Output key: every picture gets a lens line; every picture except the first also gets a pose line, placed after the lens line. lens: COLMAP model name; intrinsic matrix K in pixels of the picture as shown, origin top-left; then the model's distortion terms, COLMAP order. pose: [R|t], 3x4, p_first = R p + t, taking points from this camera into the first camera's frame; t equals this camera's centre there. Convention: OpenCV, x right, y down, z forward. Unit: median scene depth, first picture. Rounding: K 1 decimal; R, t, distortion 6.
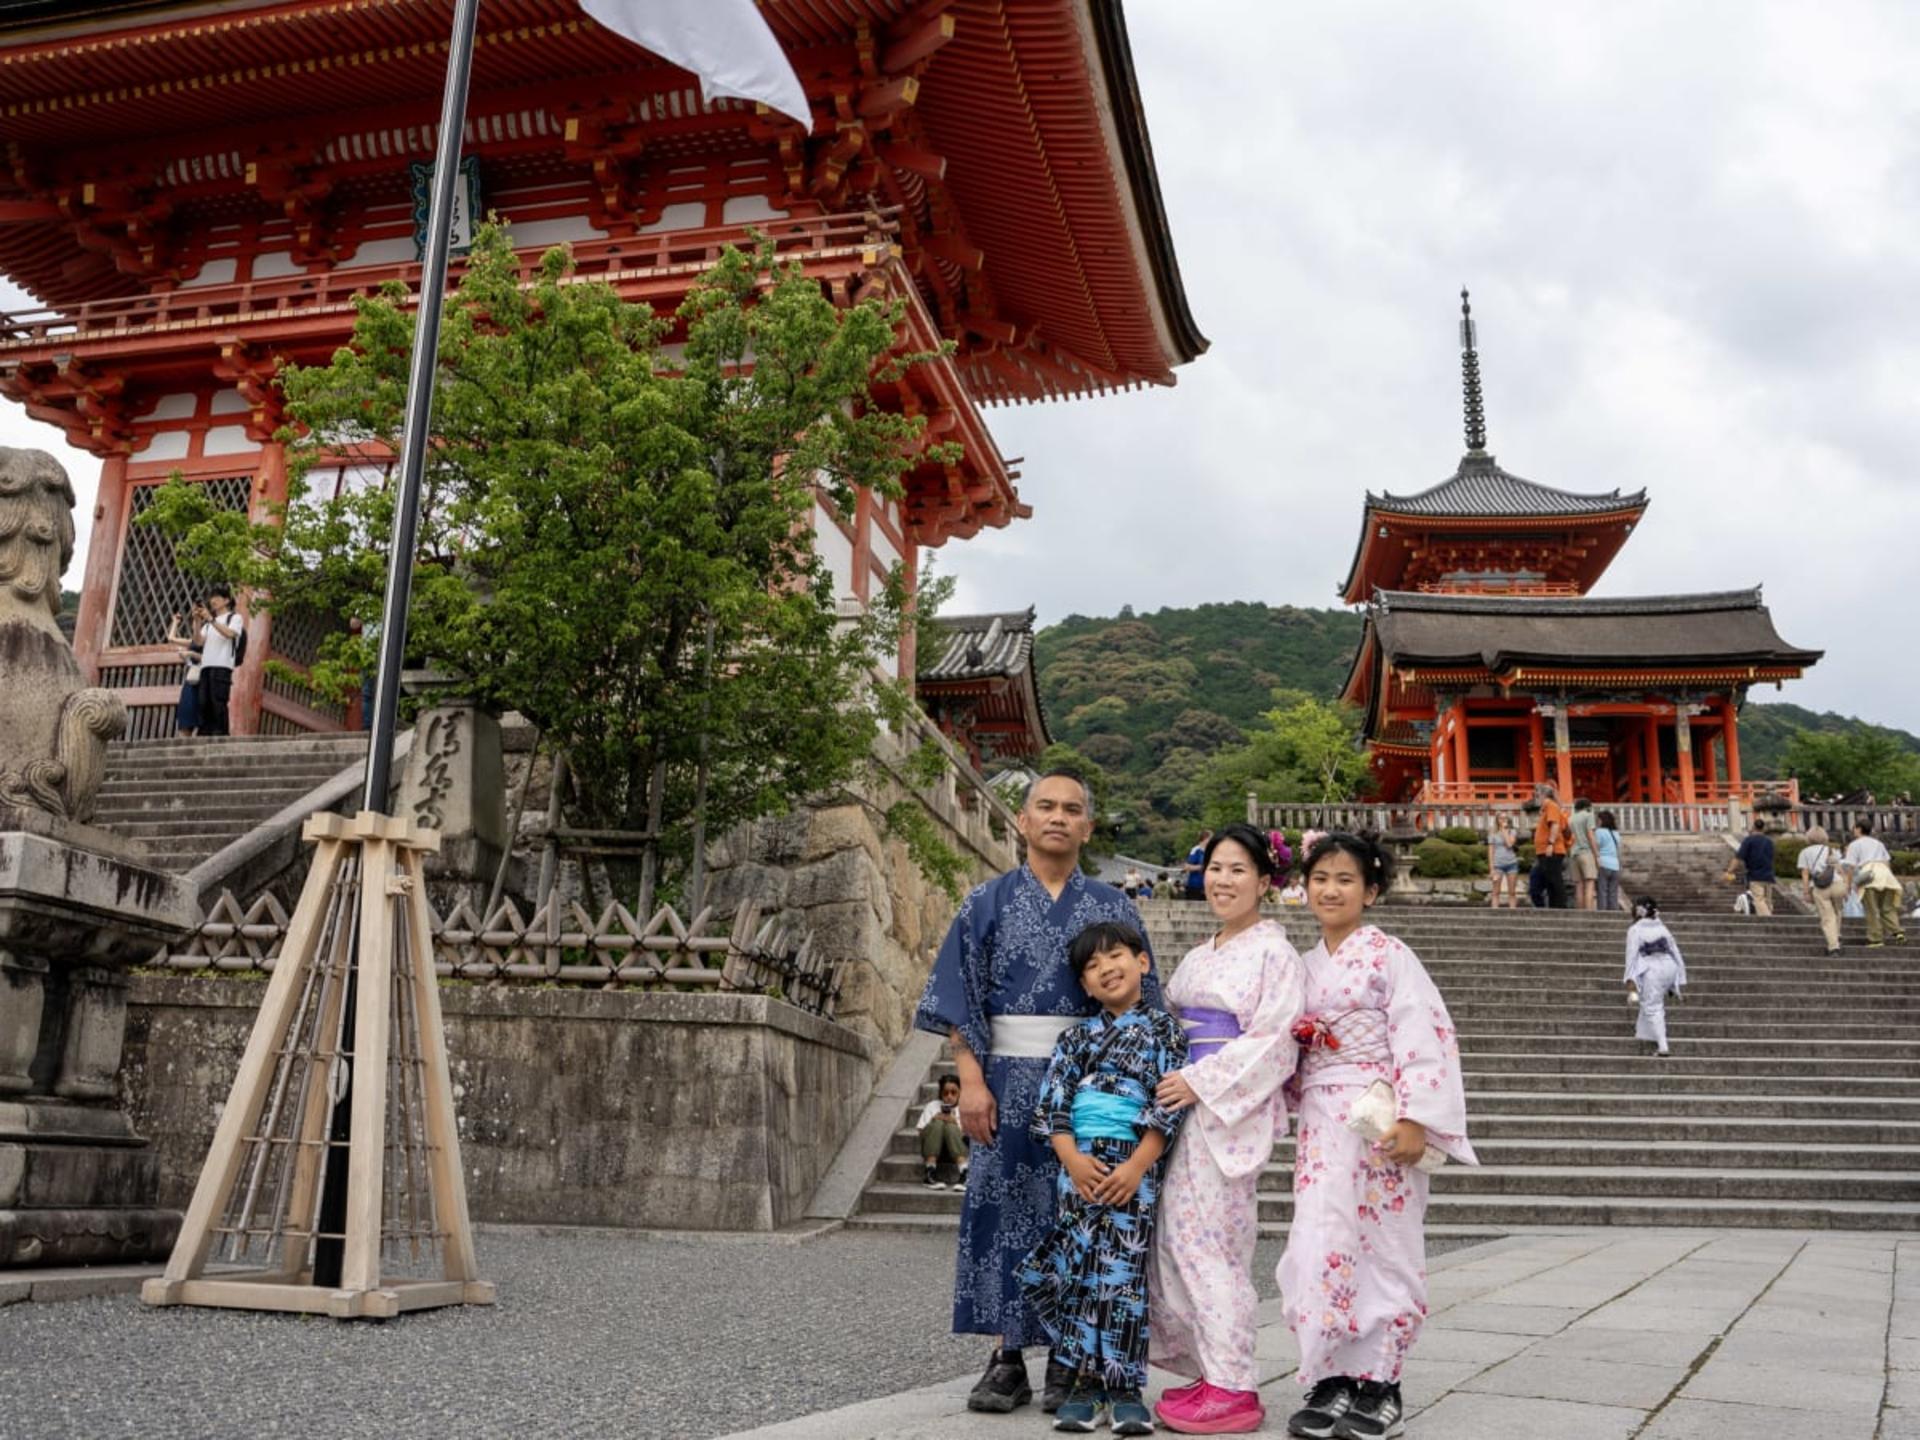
lens RADIAL K [[1736.1, 0, 960.0], [0, 1736.1, 720.0], [0, 0, 1]] dist [-0.080880, 0.027538]
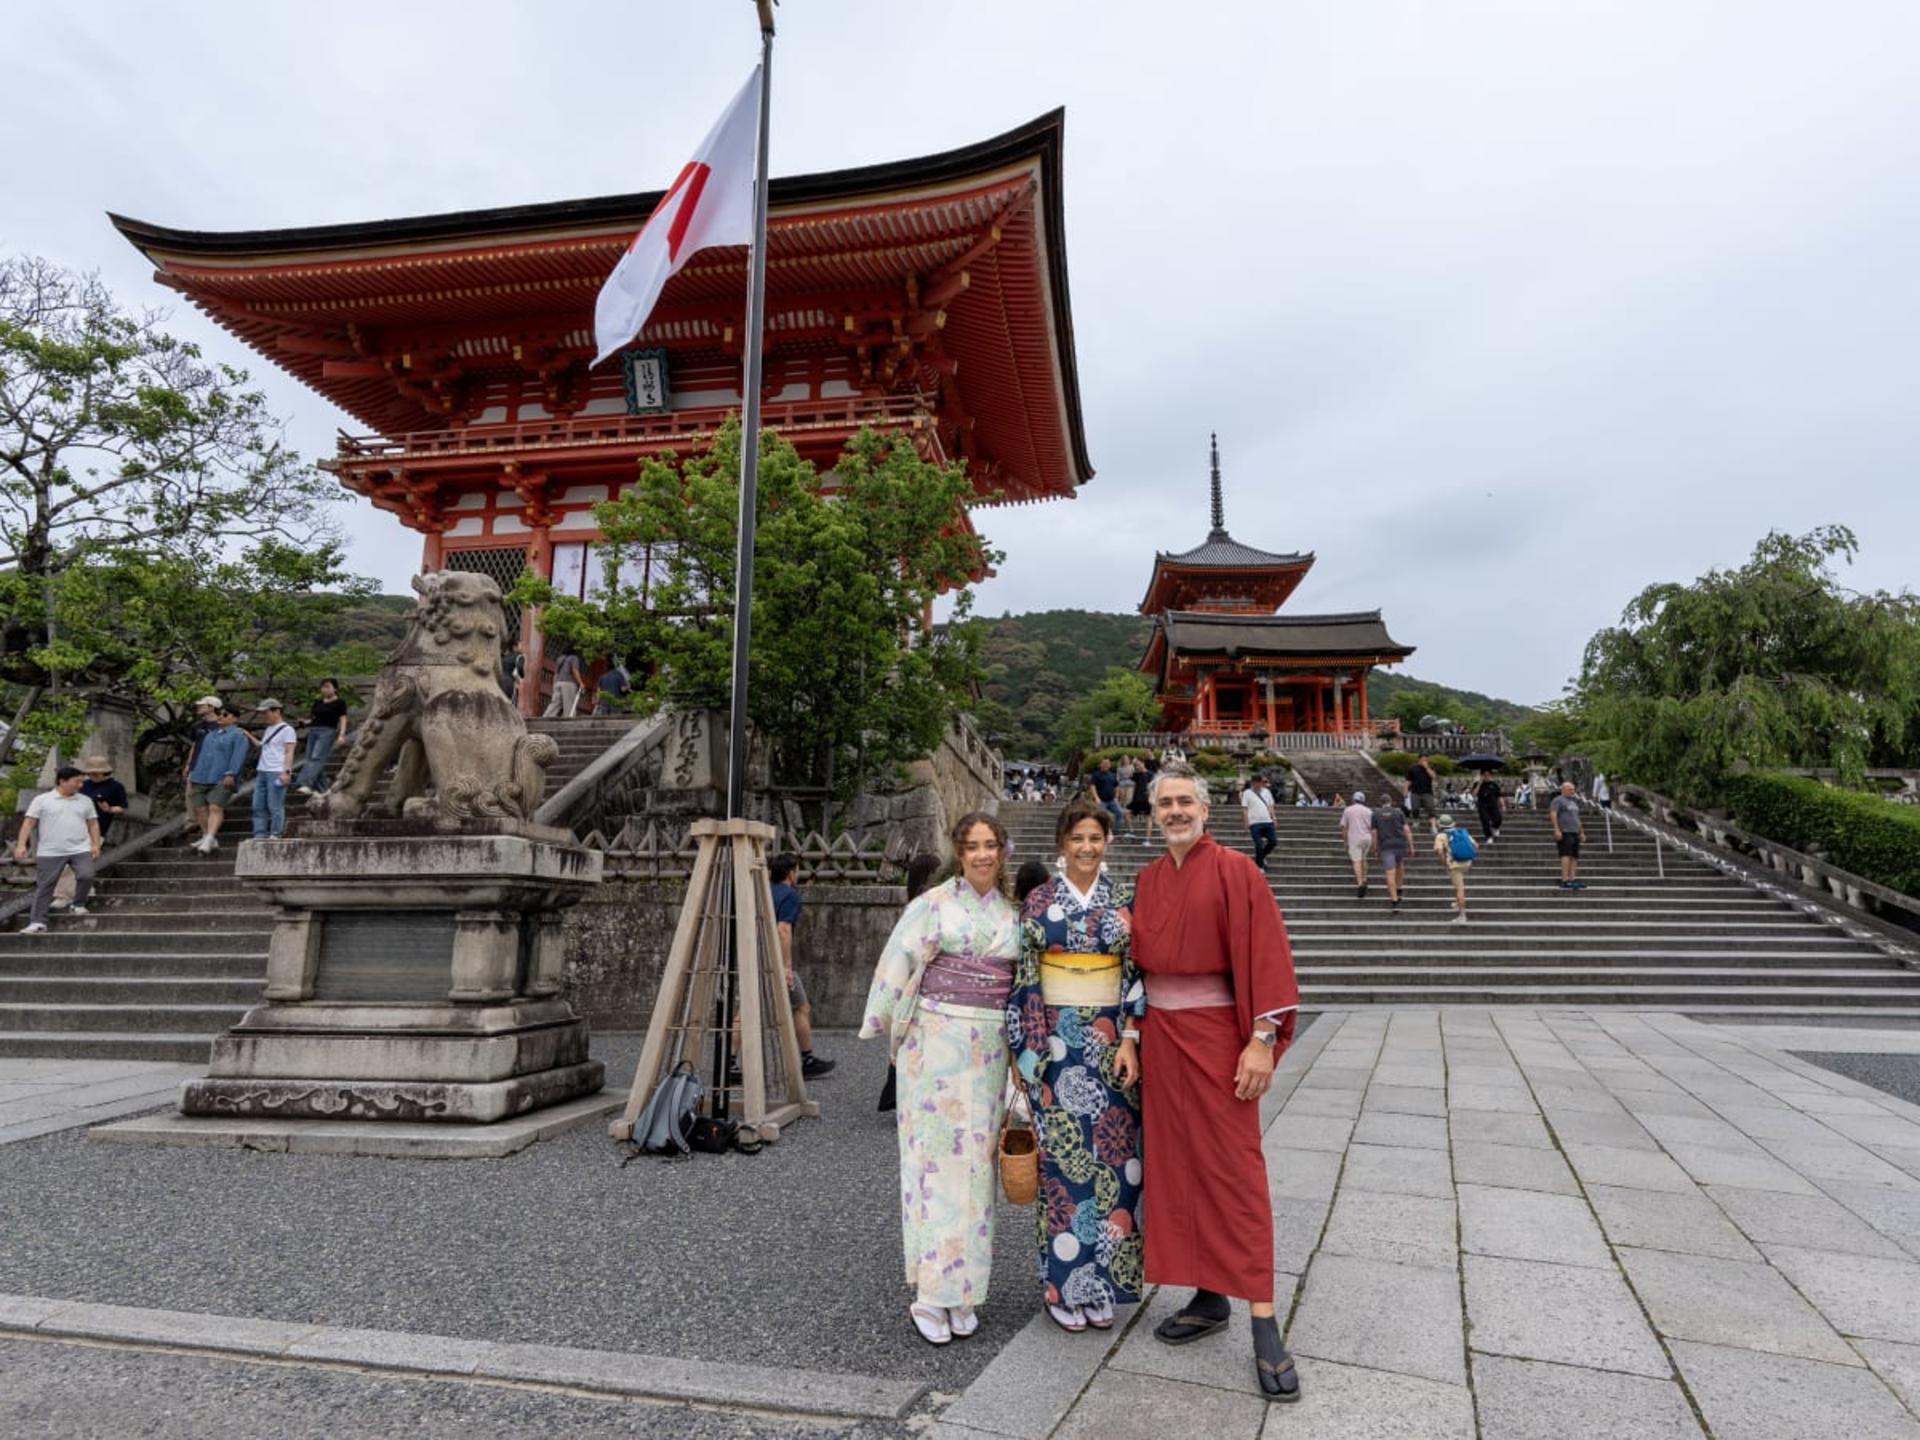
lens RADIAL K [[965.9, 0, 924.1], [0, 965.9, 721.9], [0, 0, 1]] dist [0.000824, -0.021228]
pose [[0.995464, -0.004429, 0.095031, -0.127752], [-0.003476, 0.996555, 0.082865, -0.055599], [-0.095071, -0.082819, 0.992019, 0.049730]]
